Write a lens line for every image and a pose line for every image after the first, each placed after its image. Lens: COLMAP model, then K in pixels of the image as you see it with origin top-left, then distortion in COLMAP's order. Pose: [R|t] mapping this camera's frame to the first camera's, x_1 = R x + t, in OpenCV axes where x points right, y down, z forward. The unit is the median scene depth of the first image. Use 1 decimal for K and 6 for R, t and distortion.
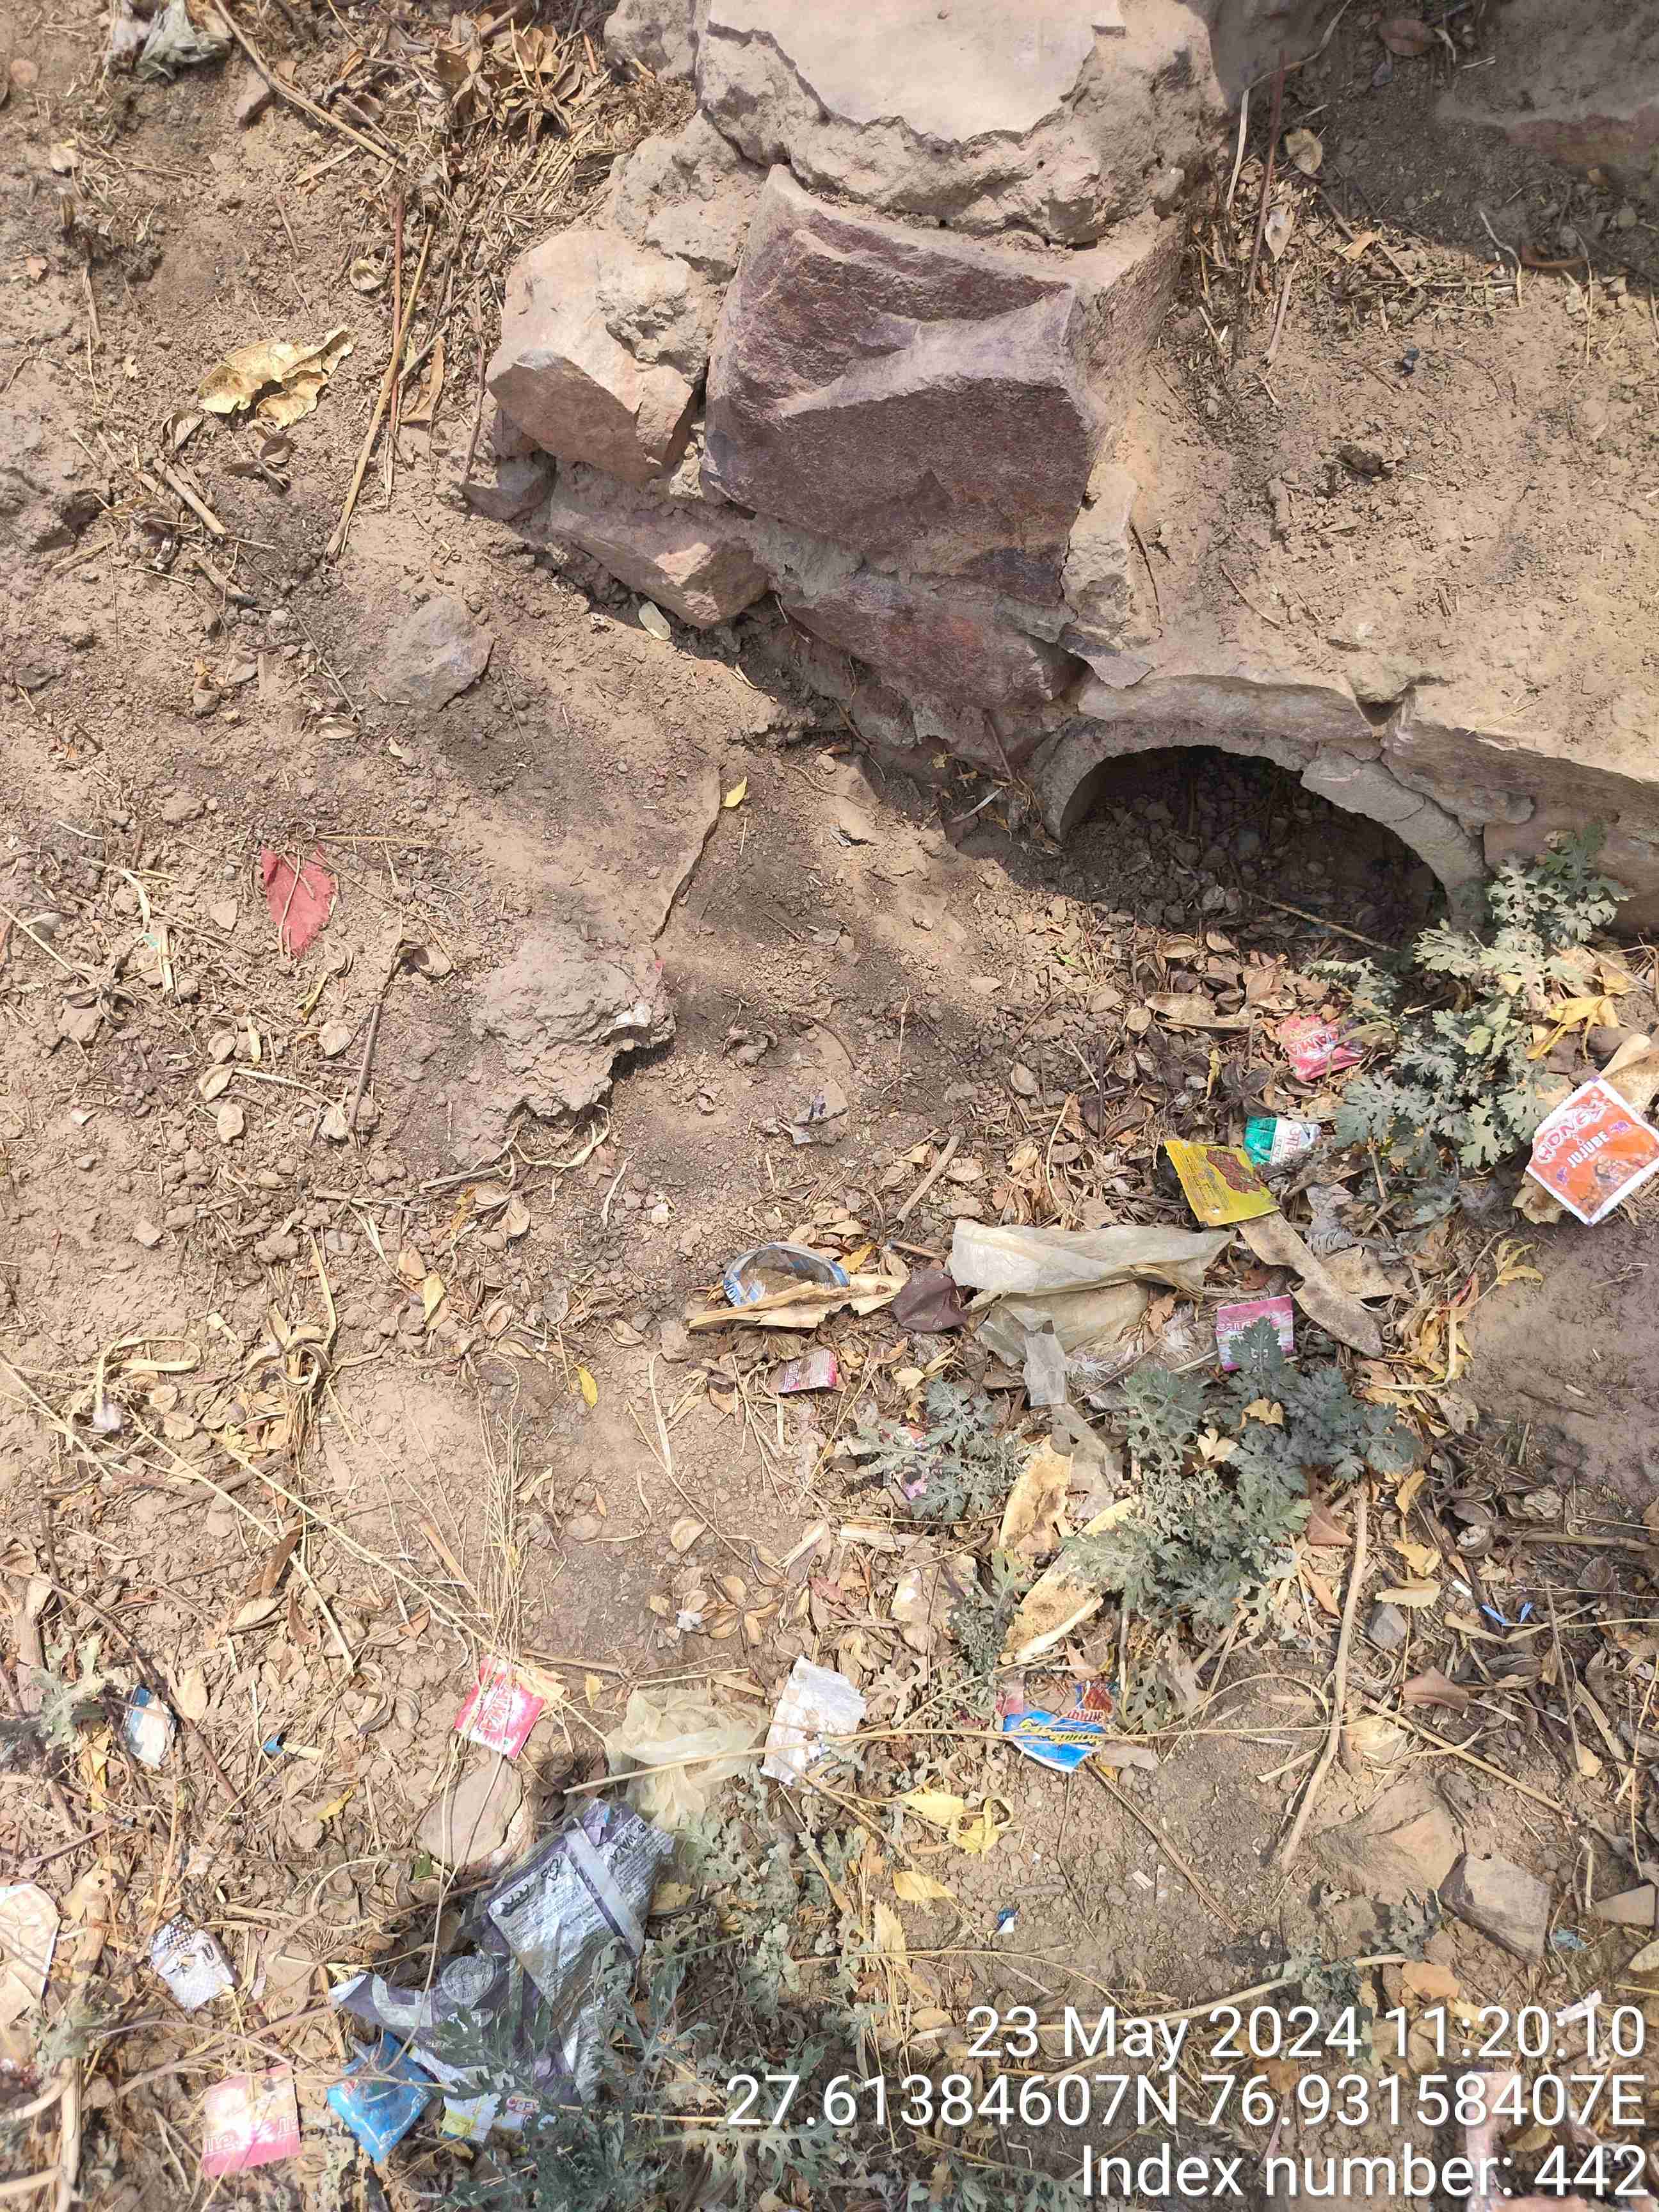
lens RADIAL K [[1495.6, 0, 829.5], [0, 1495.6, 1106.0], [0, 0, 1]] dist [0.041371, -0.052735]
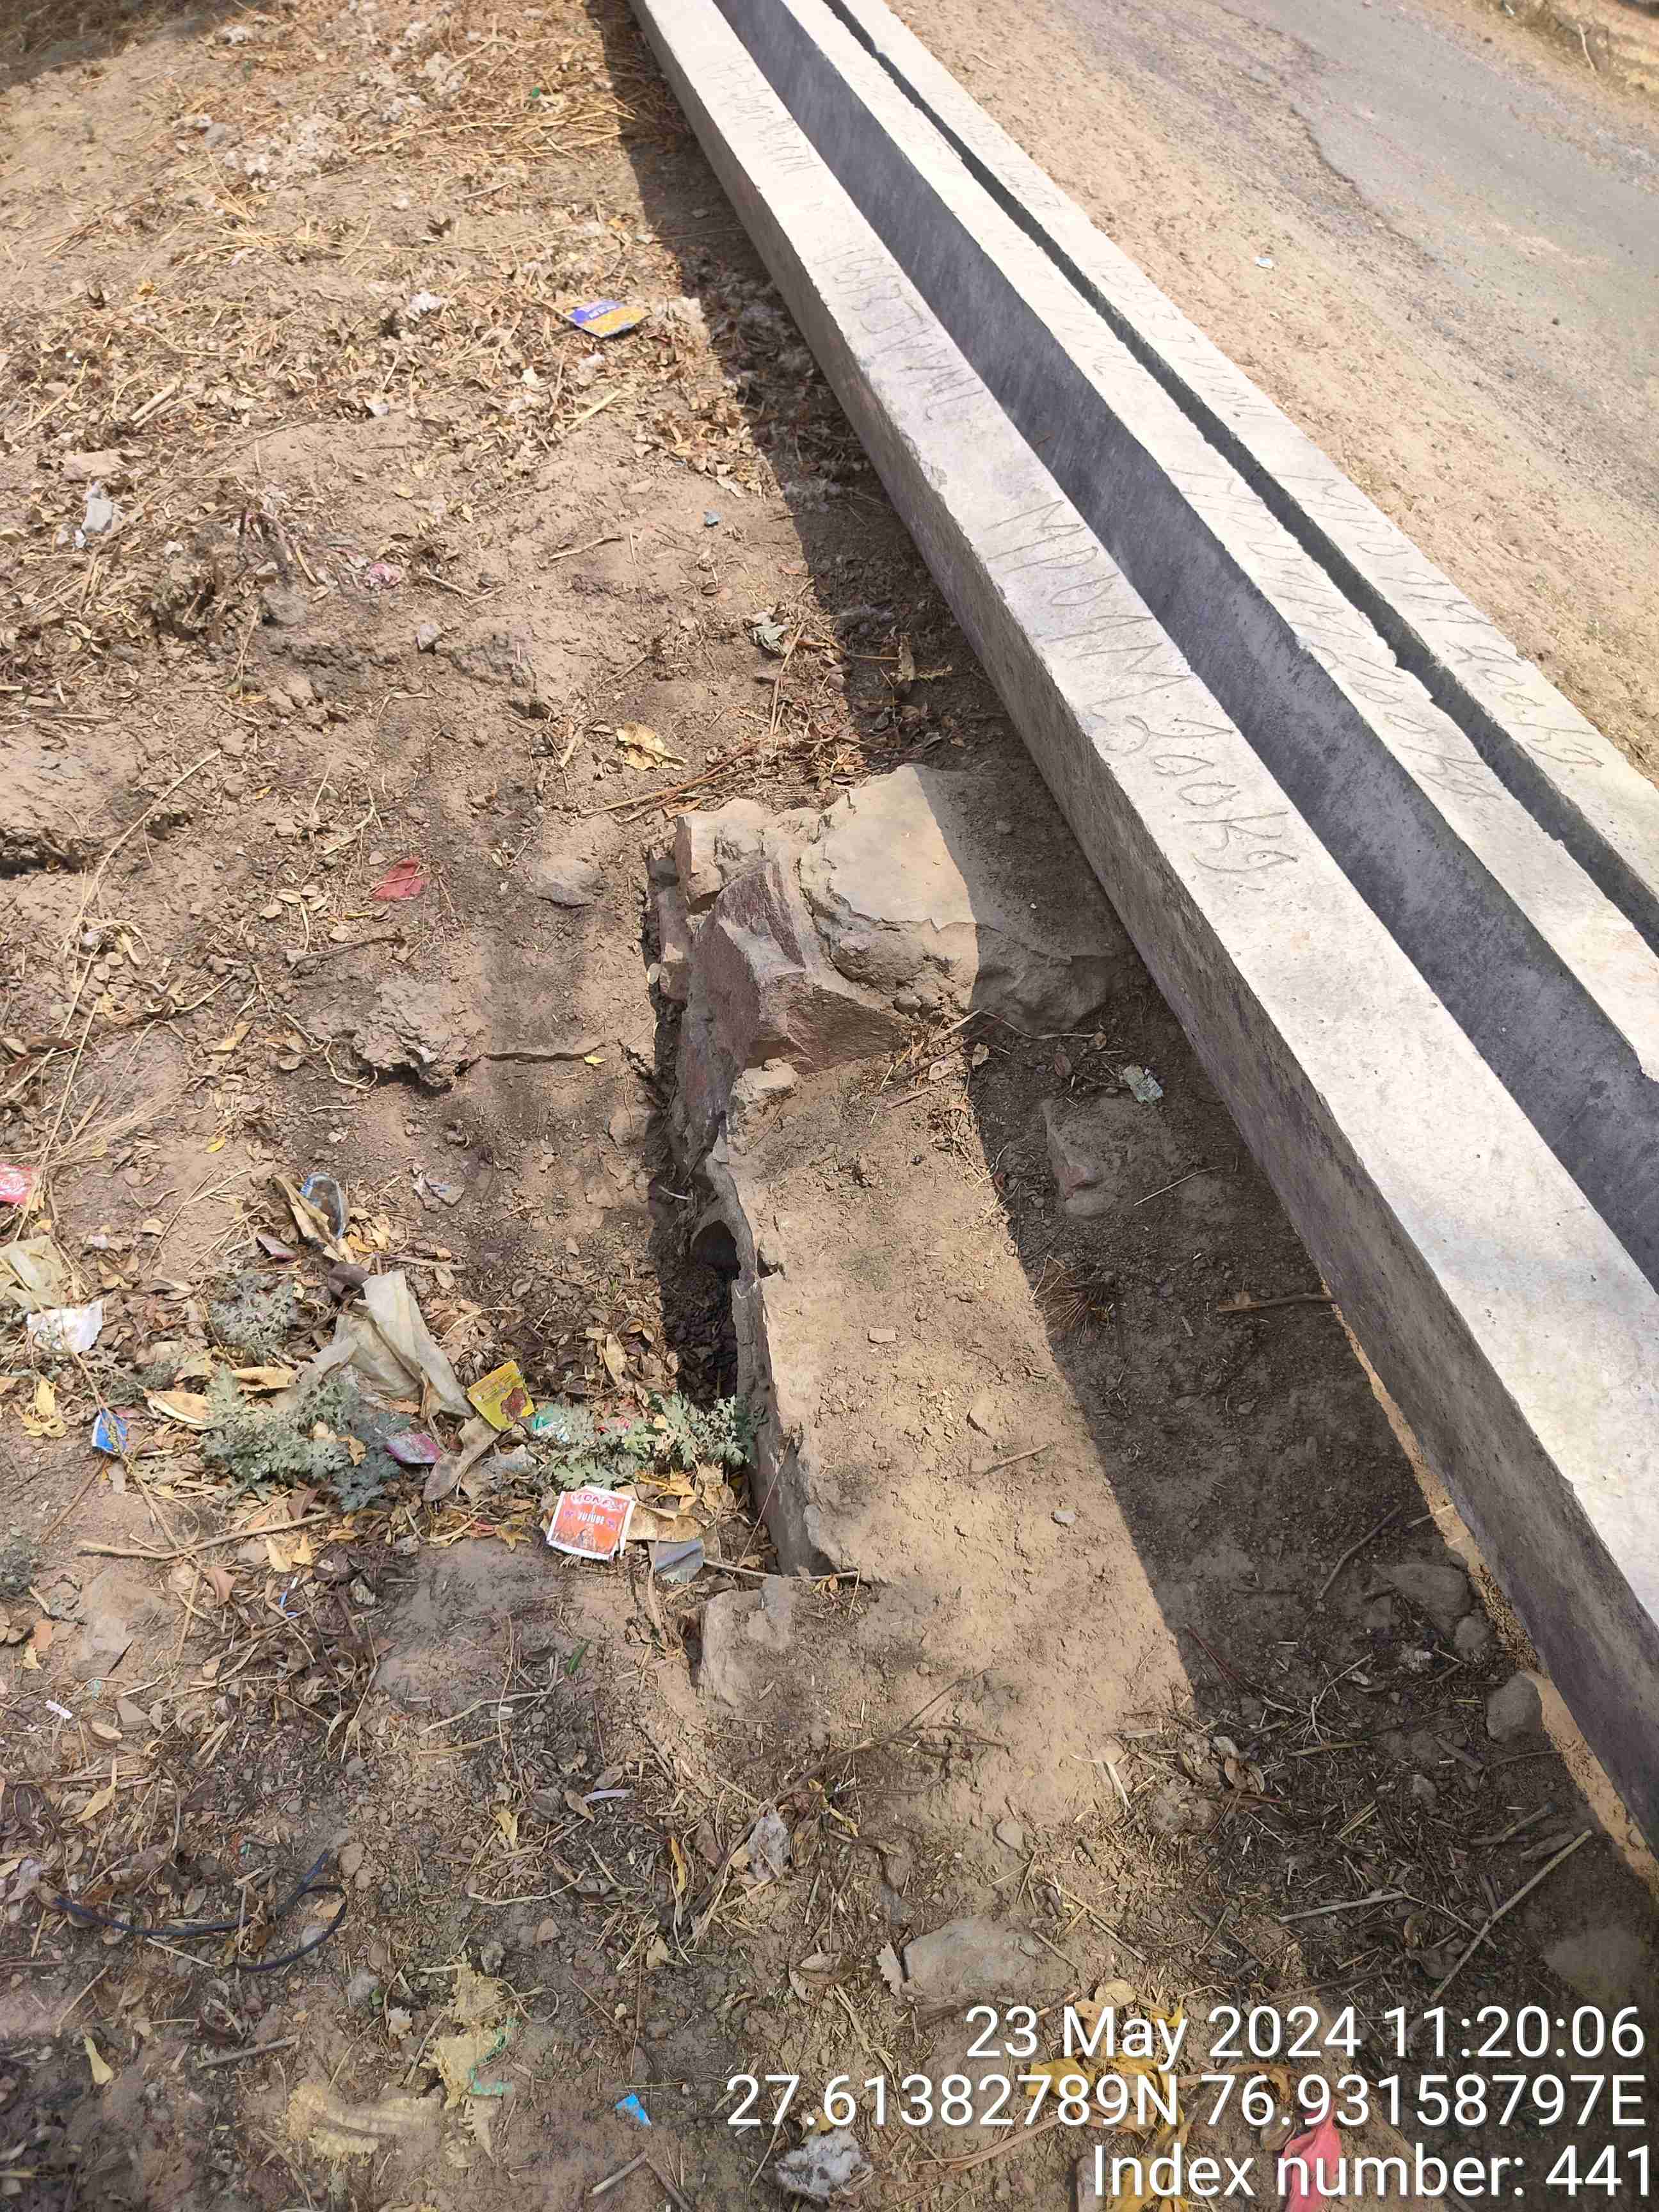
lens RADIAL K [[1468.0, 0, 829.5], [0, 1468.0, 1106.0], [0, 0, 1]] dist [0.041567, -0.145884]
pose [[0.540732, 0.769507, -0.339806, 0.733347], [-0.841192, 0.493683, -0.220619, -0.047231], [-0.002011, 0.405138, 0.914253, -0.510061]]
